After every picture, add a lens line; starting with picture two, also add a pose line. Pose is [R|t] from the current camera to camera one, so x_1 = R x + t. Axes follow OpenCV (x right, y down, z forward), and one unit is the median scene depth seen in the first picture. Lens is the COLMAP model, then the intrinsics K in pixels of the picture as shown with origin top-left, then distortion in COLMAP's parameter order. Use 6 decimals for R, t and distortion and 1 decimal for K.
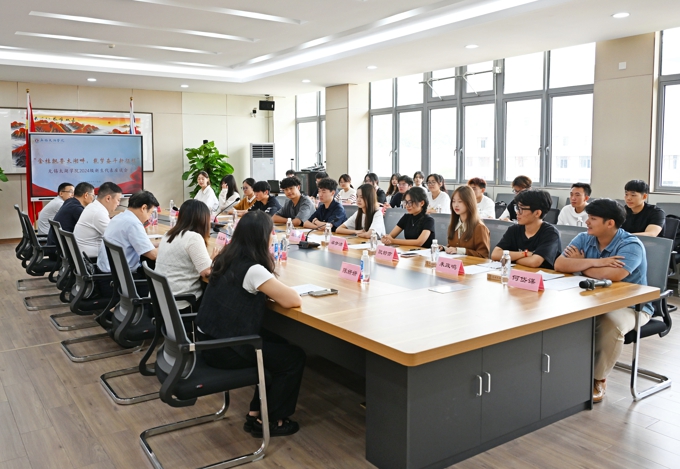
lens RADIAL K [[578.2, 0, 292.1], [0, 578.2, 233.7], [0, 0, 1]] dist [0.010161, 0.004295]
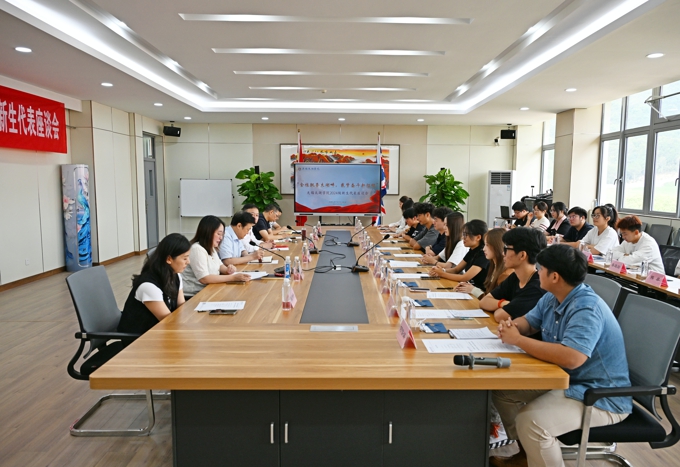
lens RADIAL K [[500.9, 0, 340.0], [0, 500.9, 233.5], [0, 0, 1]] dist [-0.010620, -0.000895]
pose [[0.845481, 0.065171, -0.530014, 0.219726], [-0.081967, 0.996601, -0.008211, -0.015190], [0.527677, 0.050386, 0.847949, 0.106807]]
